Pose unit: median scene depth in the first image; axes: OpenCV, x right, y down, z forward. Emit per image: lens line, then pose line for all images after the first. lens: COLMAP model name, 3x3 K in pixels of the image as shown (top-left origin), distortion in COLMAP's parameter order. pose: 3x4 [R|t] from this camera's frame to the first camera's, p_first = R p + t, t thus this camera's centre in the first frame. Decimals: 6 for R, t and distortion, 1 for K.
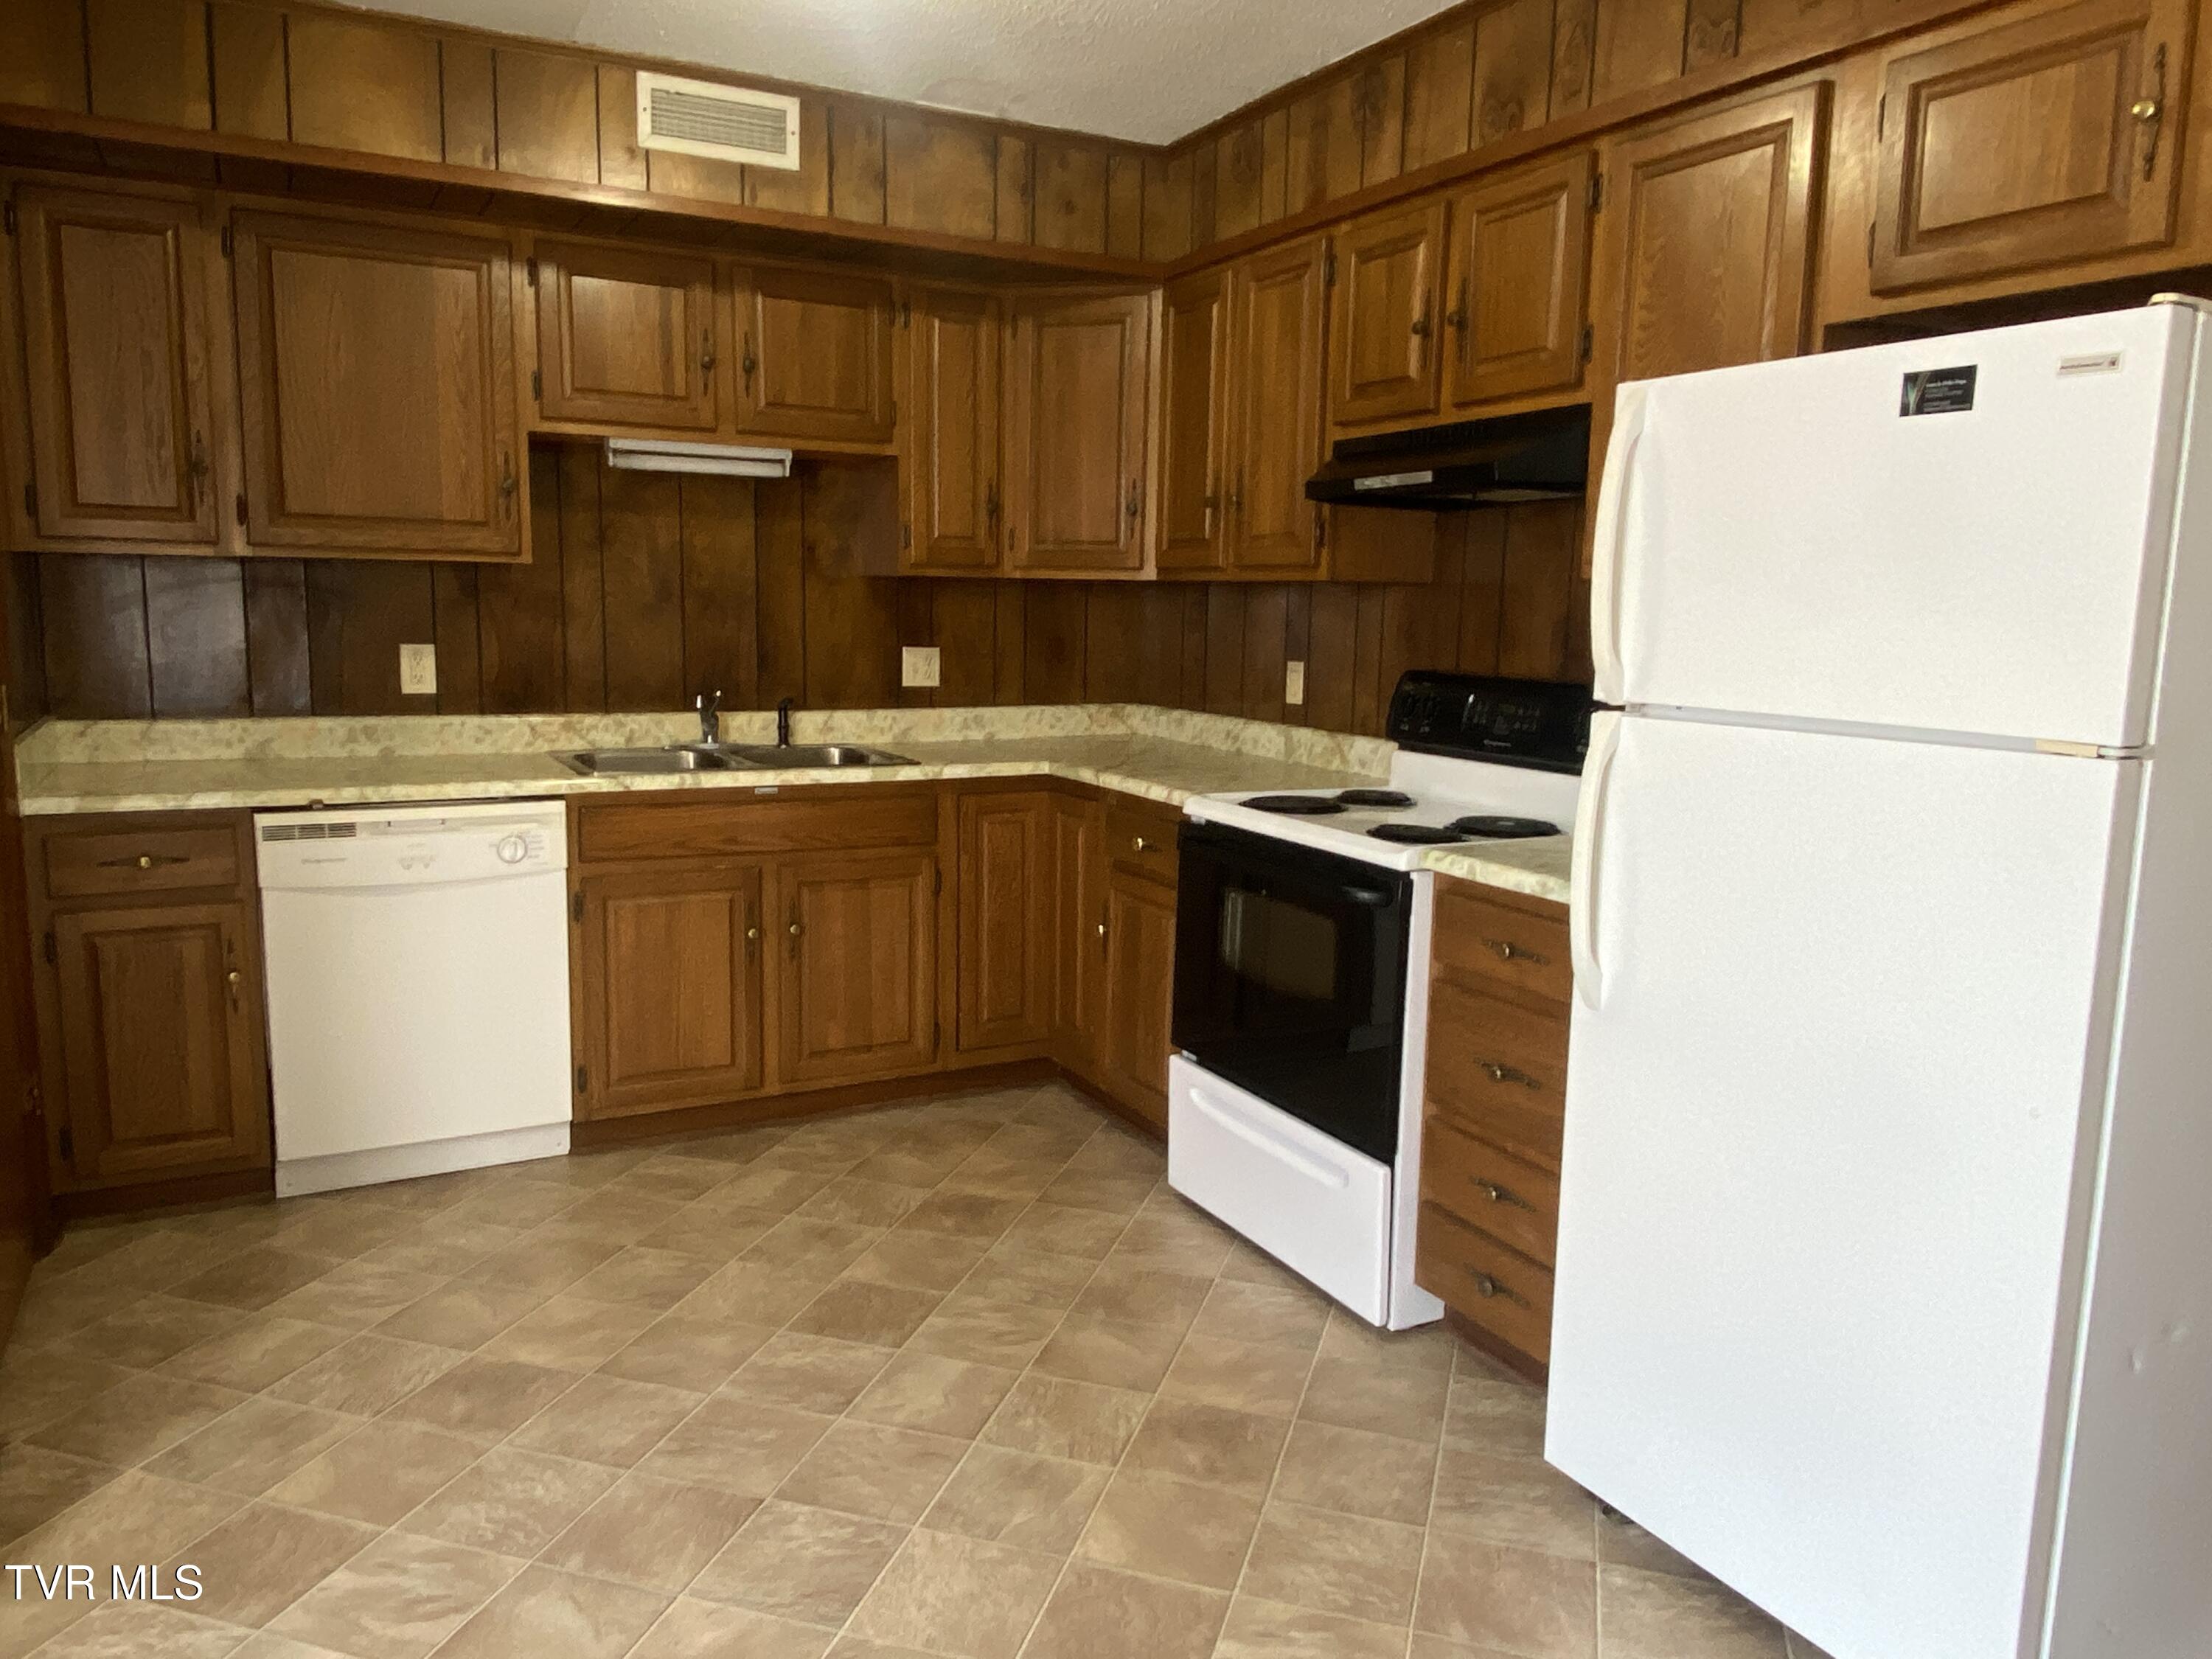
lens RADIAL K [[1510.9, 0, 1106.0], [0, 1510.9, 829.5], [0, 0, 1]] dist [-0.003939, 0.000572]
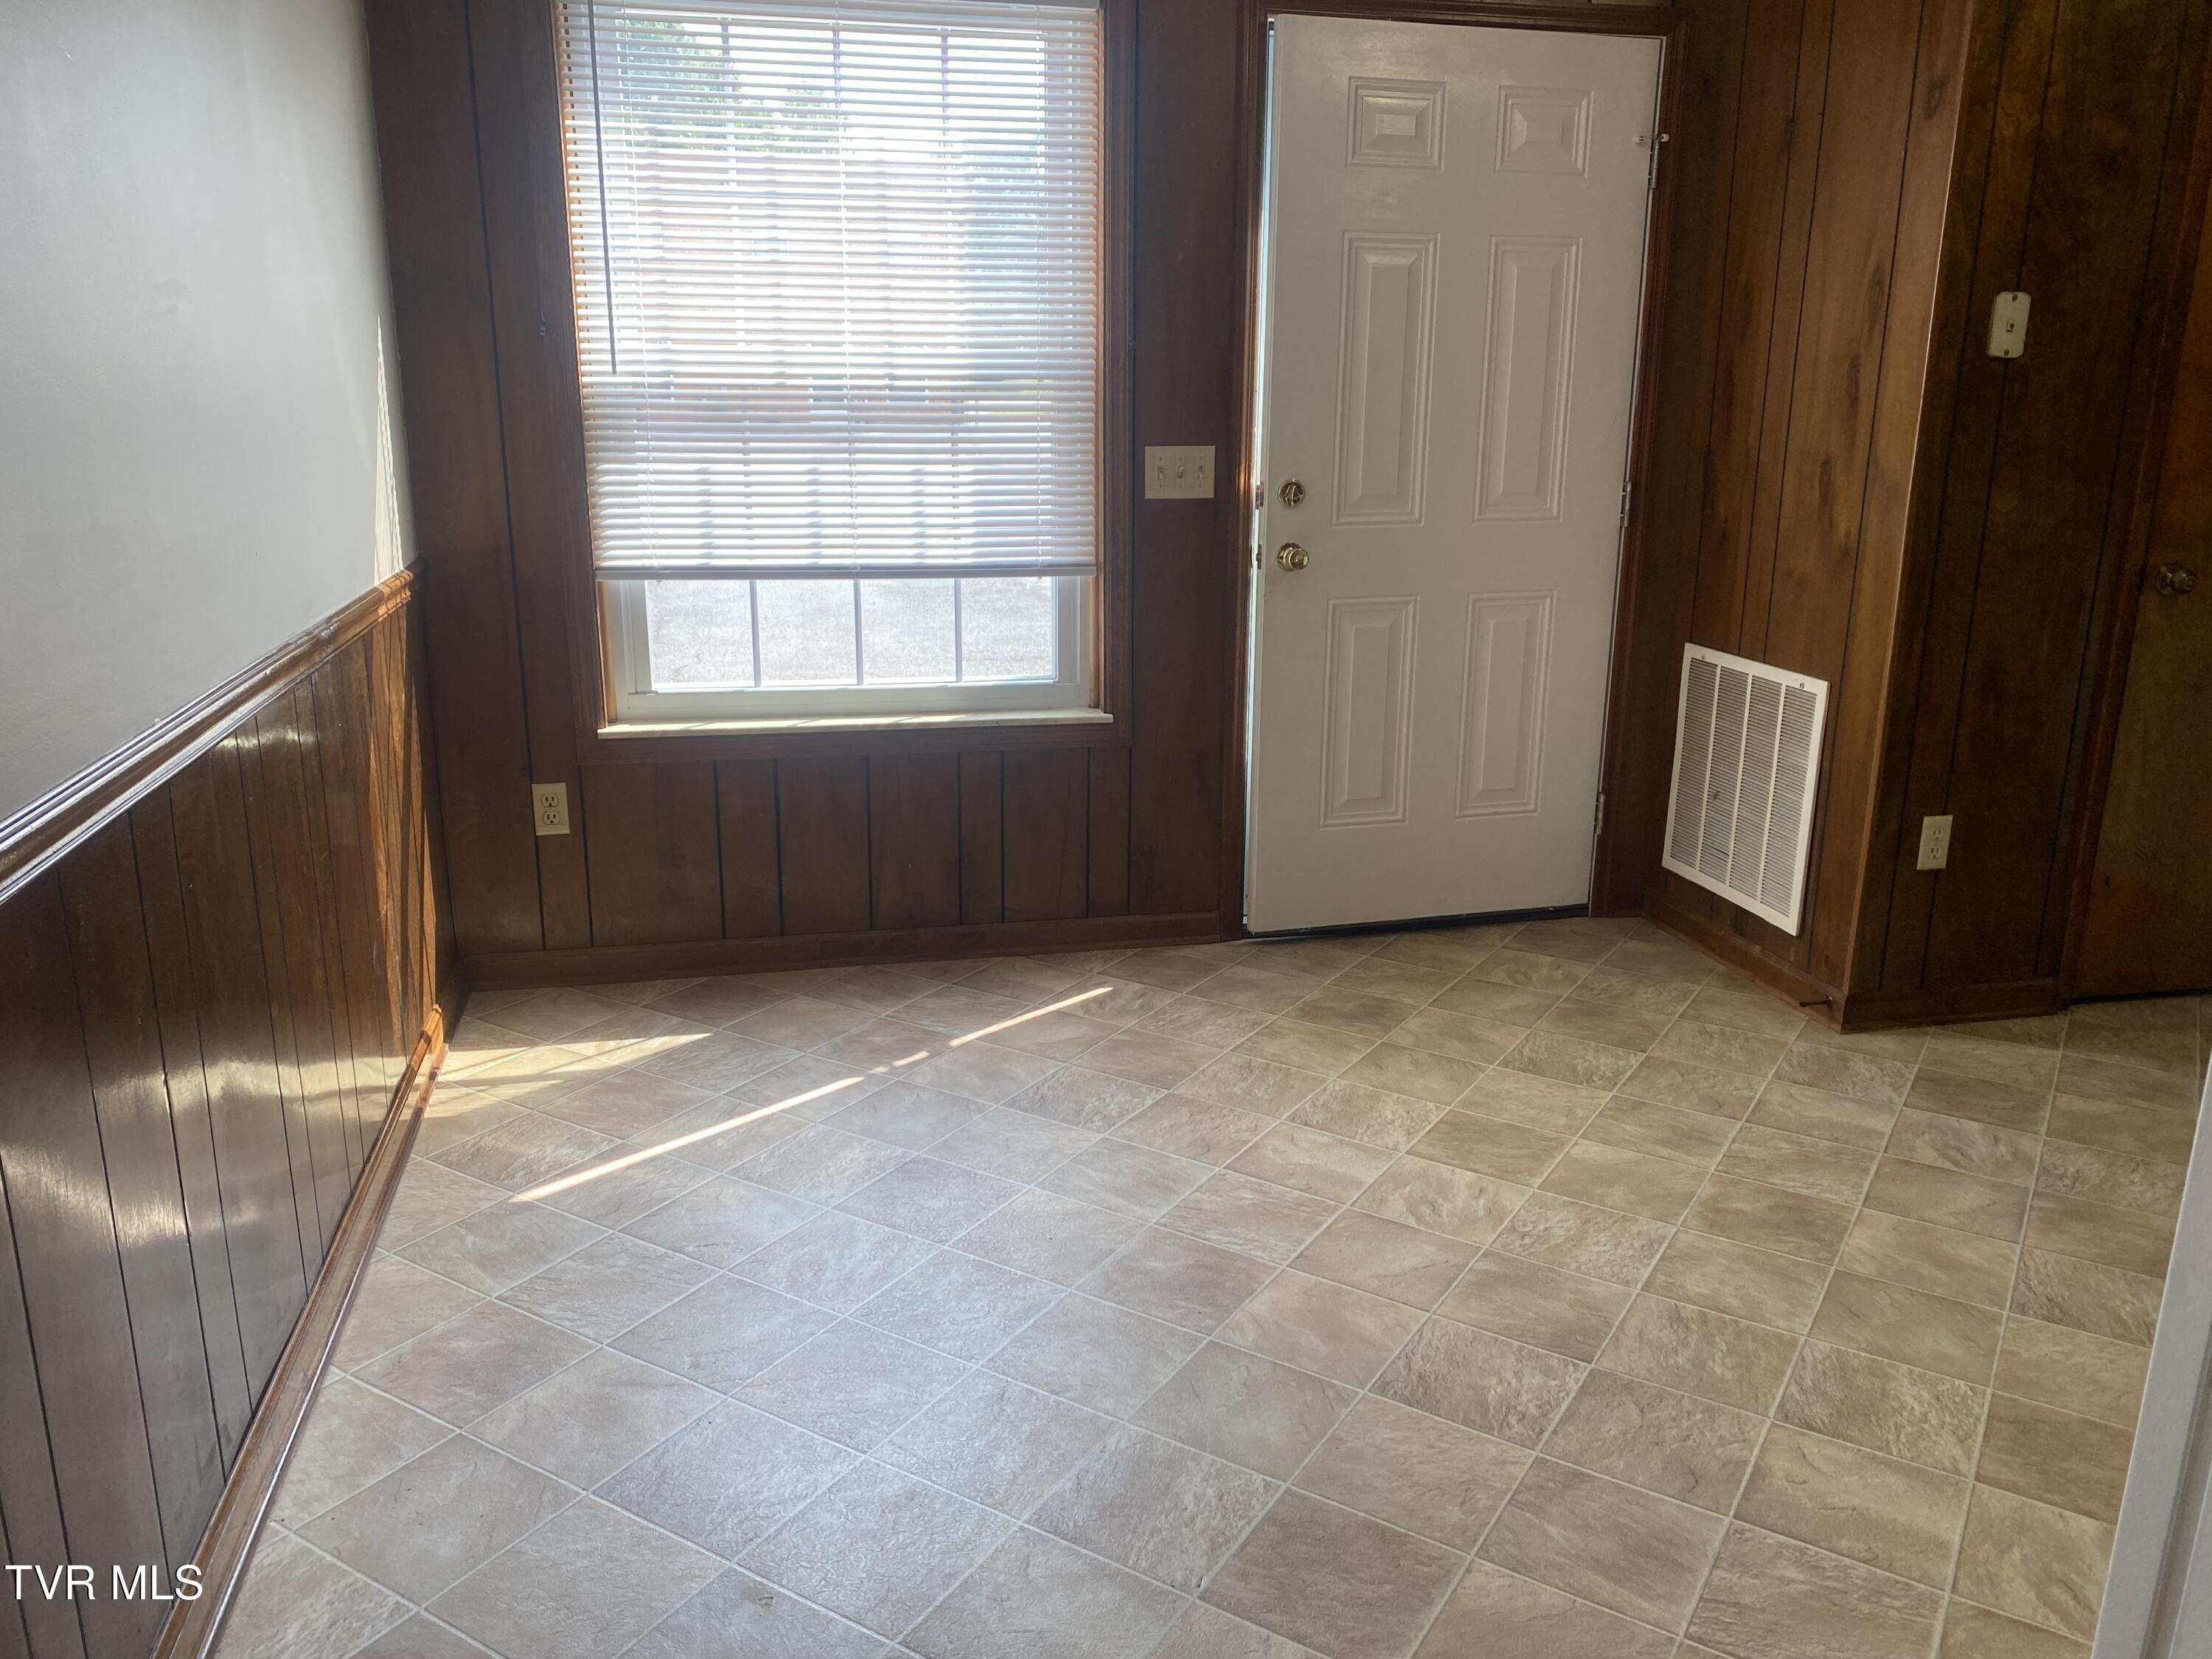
lens RADIAL K [[1702.4, 0, 1106.0], [0, 1702.4, 829.5], [0, 0, 1]] dist [-0.001472, -0.000782]
pose [[-0.249558, 0.225453, -0.941749, 0.700339], [-0.176820, 0.945560, 0.273221, -0.083573], [0.952080, 0.234705, -0.196107, 0.805218]]
